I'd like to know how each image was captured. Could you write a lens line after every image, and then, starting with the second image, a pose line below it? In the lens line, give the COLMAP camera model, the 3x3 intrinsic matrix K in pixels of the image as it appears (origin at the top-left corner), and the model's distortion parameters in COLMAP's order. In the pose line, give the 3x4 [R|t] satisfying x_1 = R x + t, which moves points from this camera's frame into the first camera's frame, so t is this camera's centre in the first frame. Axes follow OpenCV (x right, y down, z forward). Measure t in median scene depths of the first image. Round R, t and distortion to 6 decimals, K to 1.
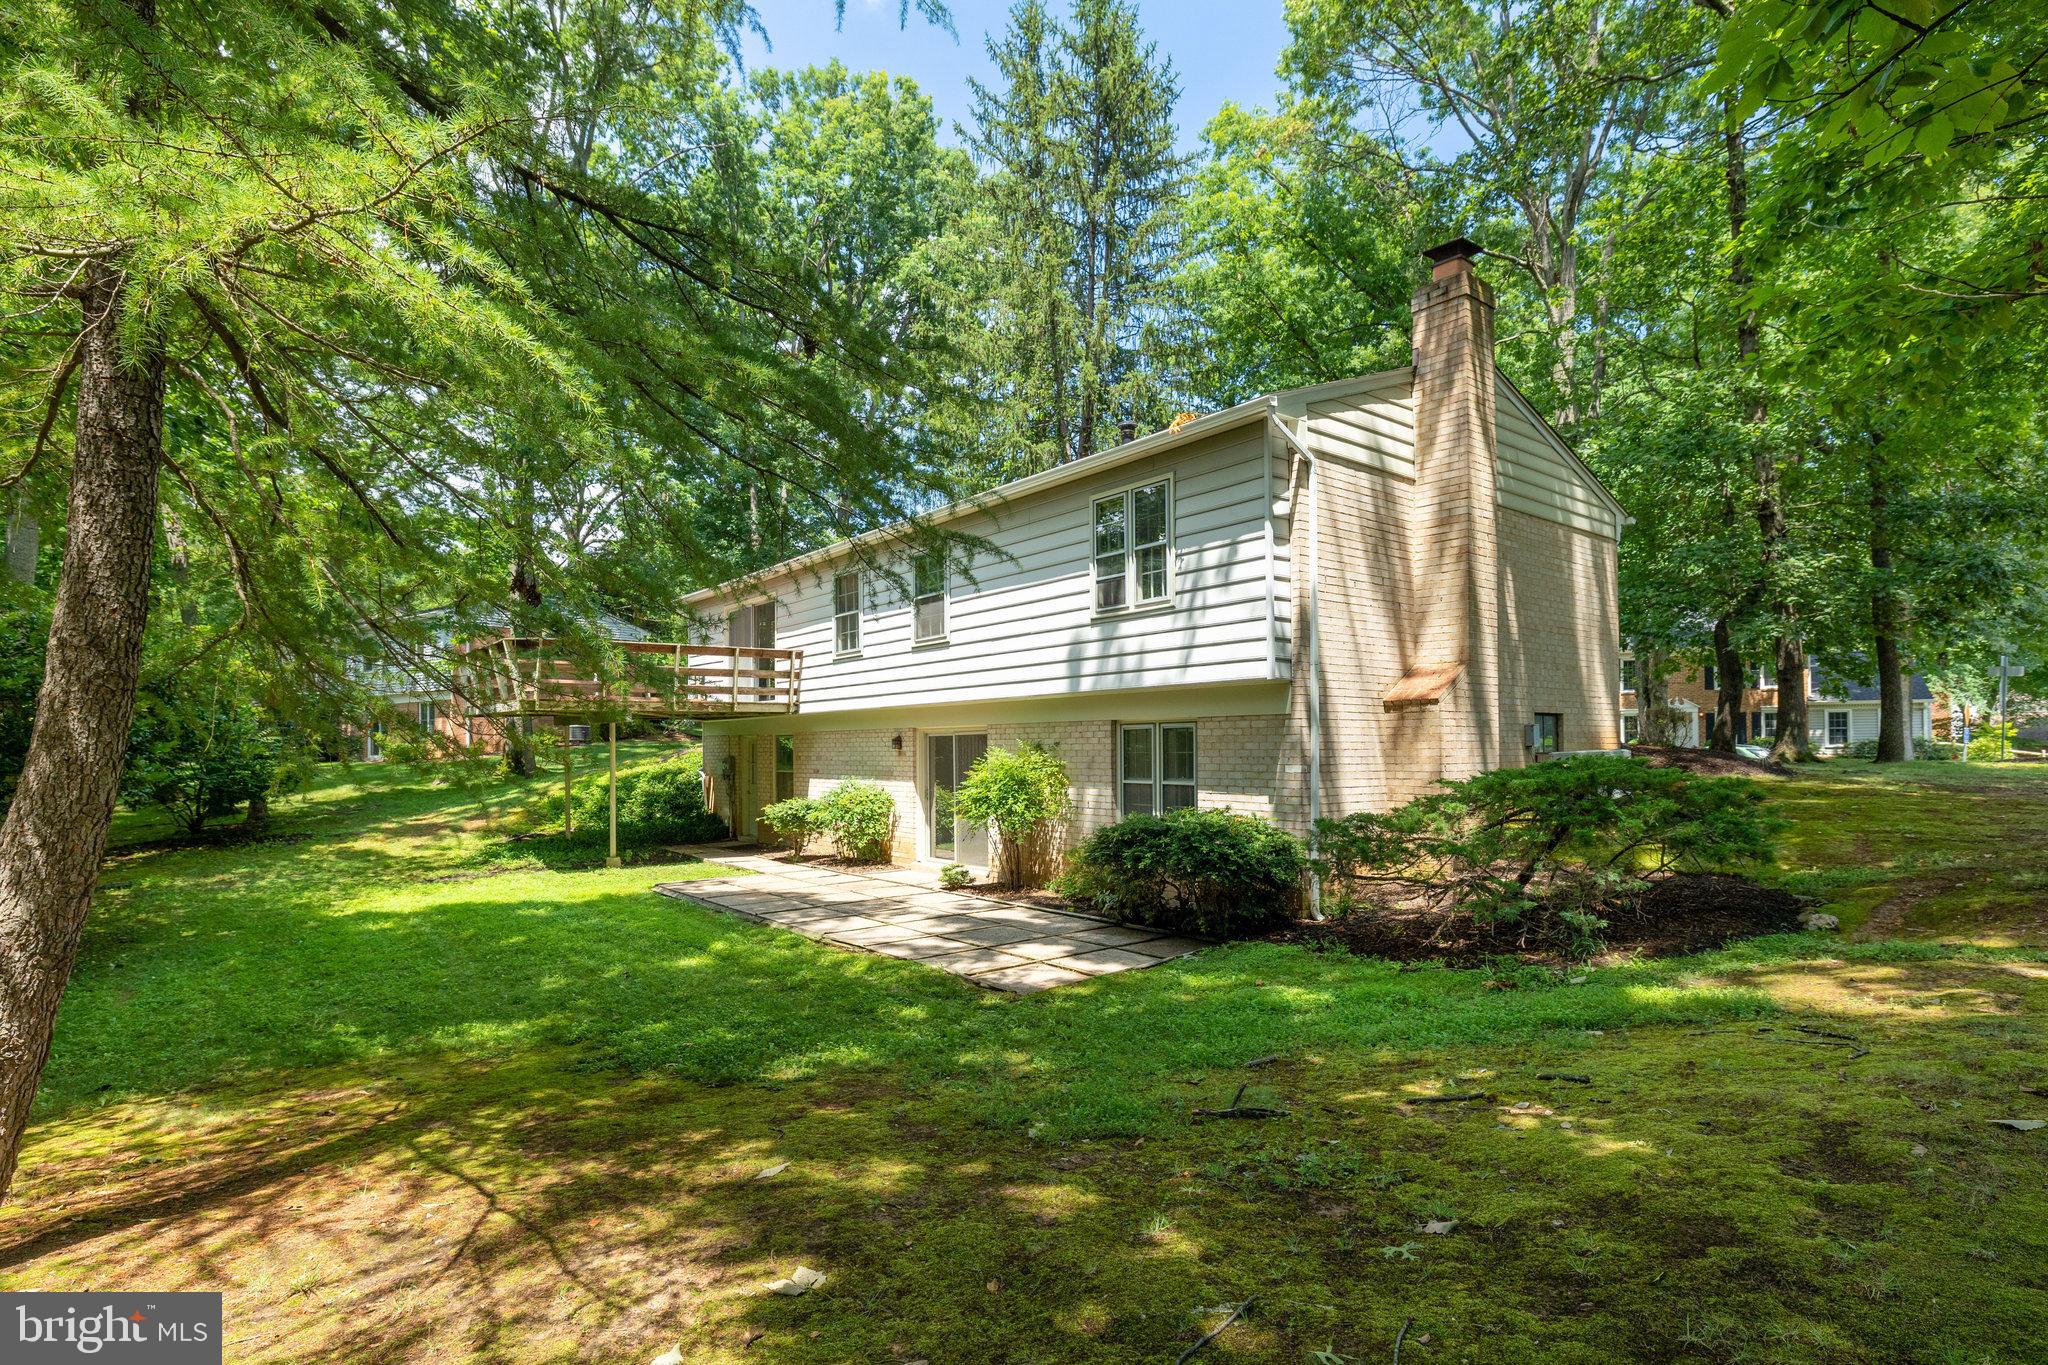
lens RADIAL K [[975.0, 0, 1026.4], [0, 975.0, 687.8], [0, 0, 1]] dist [-0.004020, 0.002418]
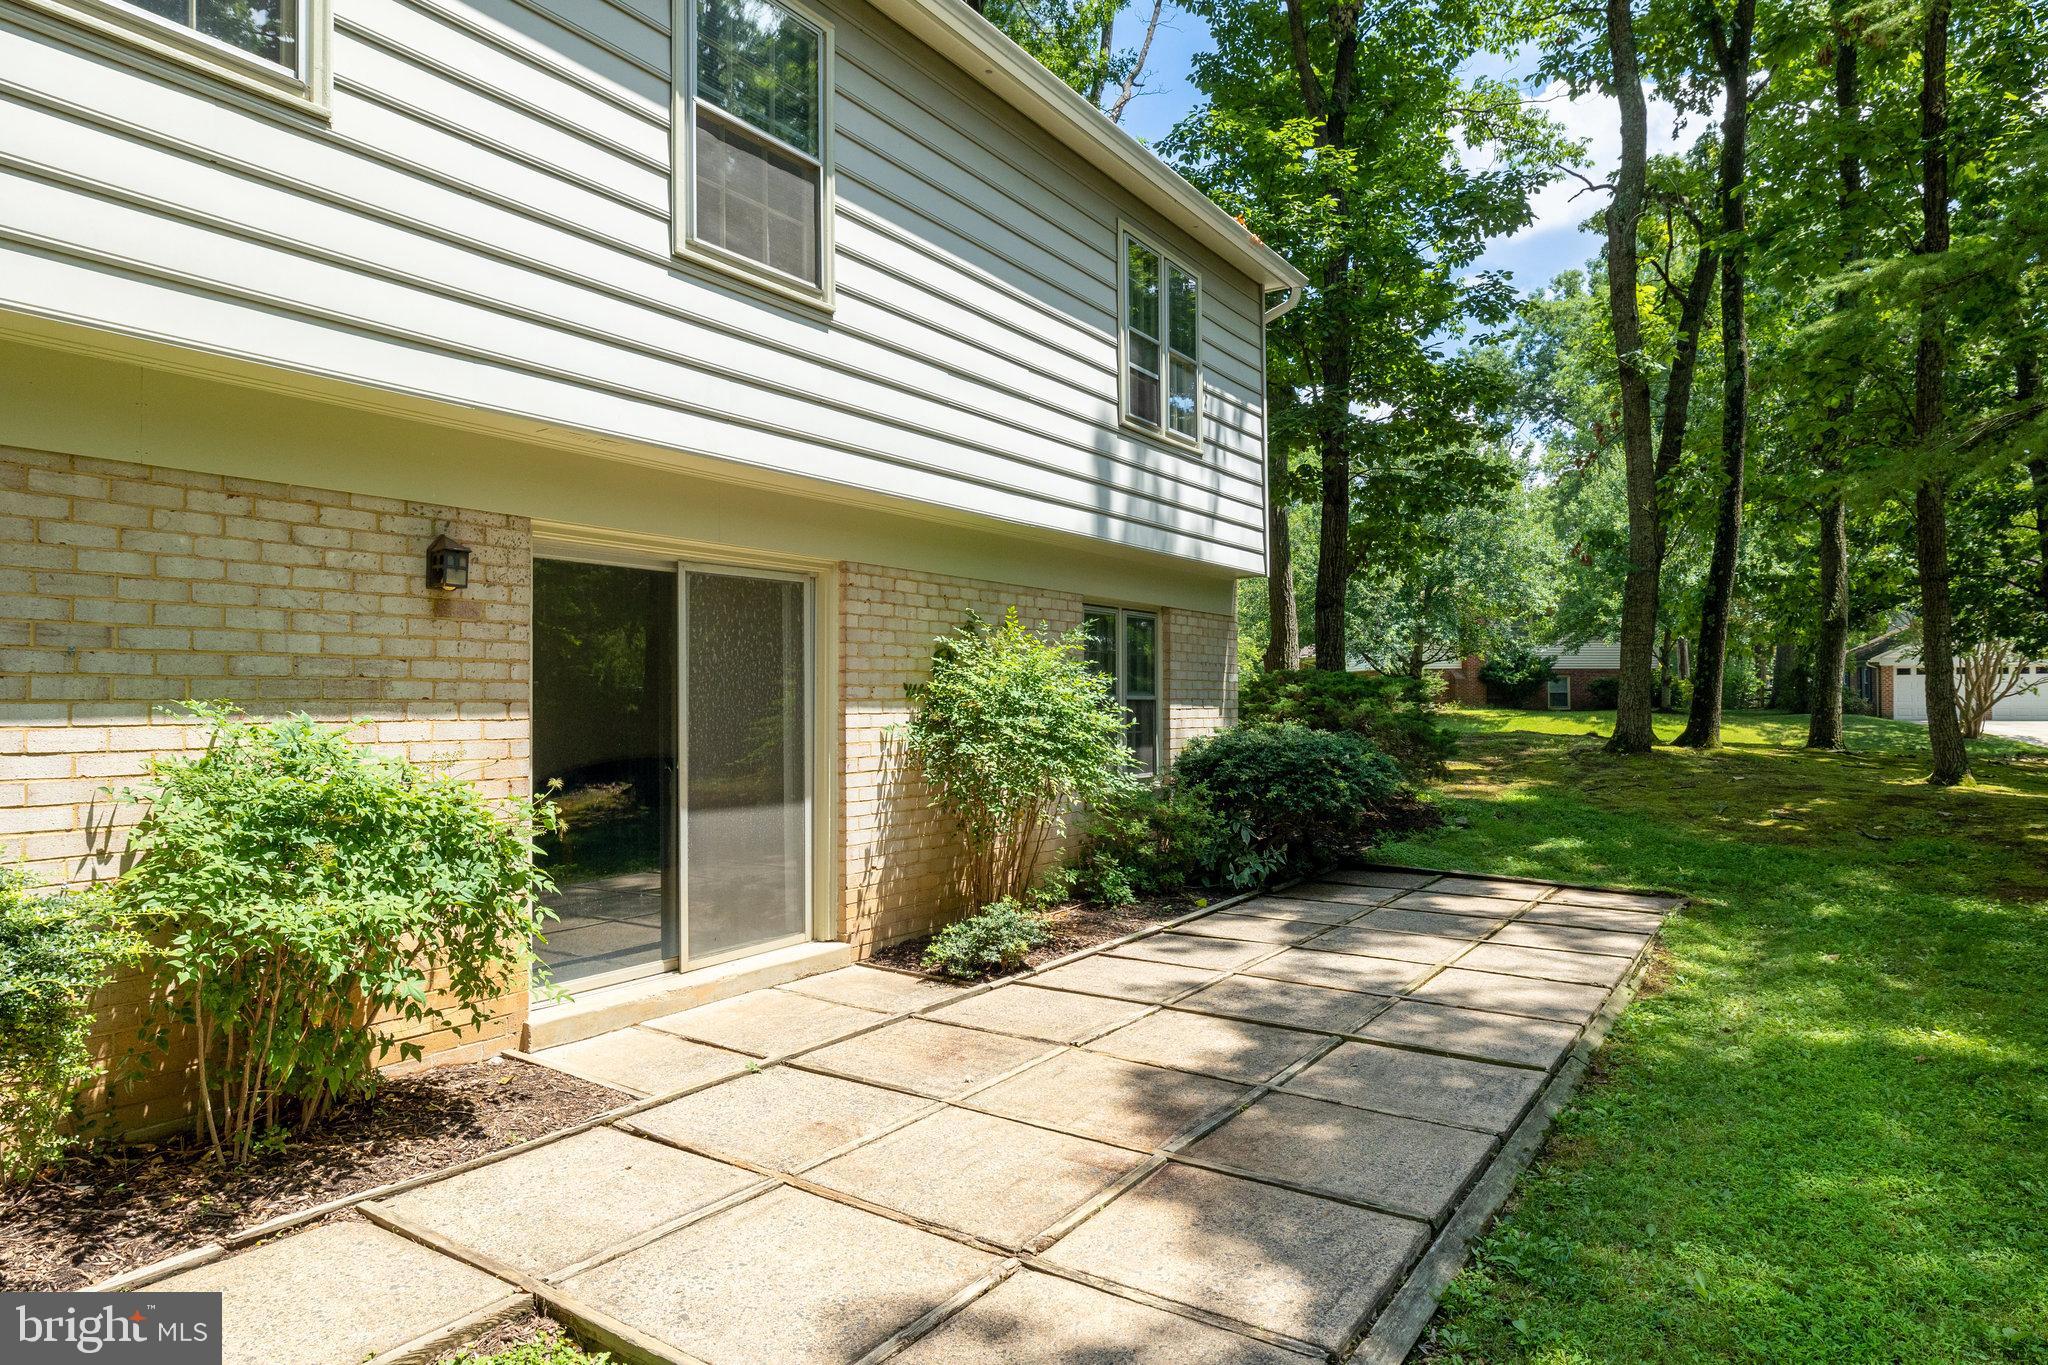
lens RADIAL K [[1197.3, 0, 1022.5], [0, 1197.3, 680.0], [0, 0, 1]] dist [-0.001688, 0.001125]
pose [[-0.285363, 0.029647, 0.957961, -0.668943], [-0.050576, 0.997663, -0.045941, 0.133505], [-0.957084, -0.061560, -0.283197, 1.370962]]
